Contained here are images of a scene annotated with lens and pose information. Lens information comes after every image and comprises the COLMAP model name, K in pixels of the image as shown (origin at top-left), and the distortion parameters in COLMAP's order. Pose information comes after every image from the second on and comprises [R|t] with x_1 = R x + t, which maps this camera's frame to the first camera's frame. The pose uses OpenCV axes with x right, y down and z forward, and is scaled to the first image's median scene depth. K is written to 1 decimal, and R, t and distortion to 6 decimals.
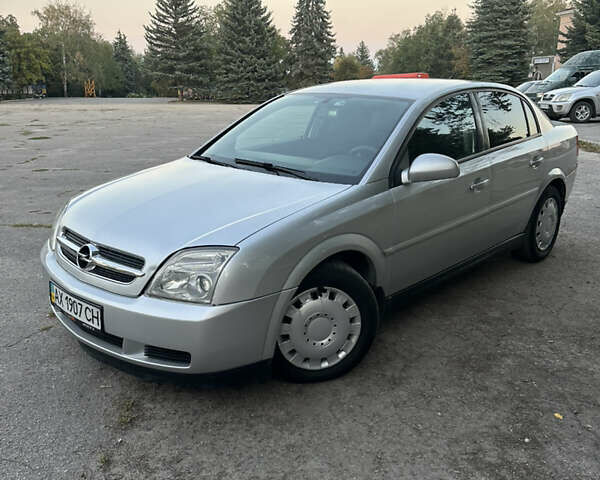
lens RADIAL K [[561.5, 0, 300.4], [0, 561.5, 237.9], [0, 0, 1]] dist [0.003240, 0.000000]
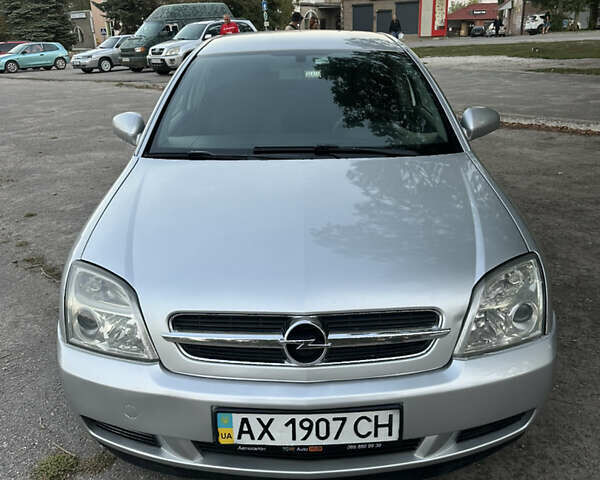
lens RADIAL K [[561.5, 0, 300.0], [0, 561.5, 242.7], [0, 0, 1]] dist [0.003240, 0.000000]
pose [[0.743046, -0.254932, 0.618783, -0.565560], [0.205528, 0.966849, 0.151530, -0.123874], [-0.636900, 0.014584, 0.770809, 0.425341]]
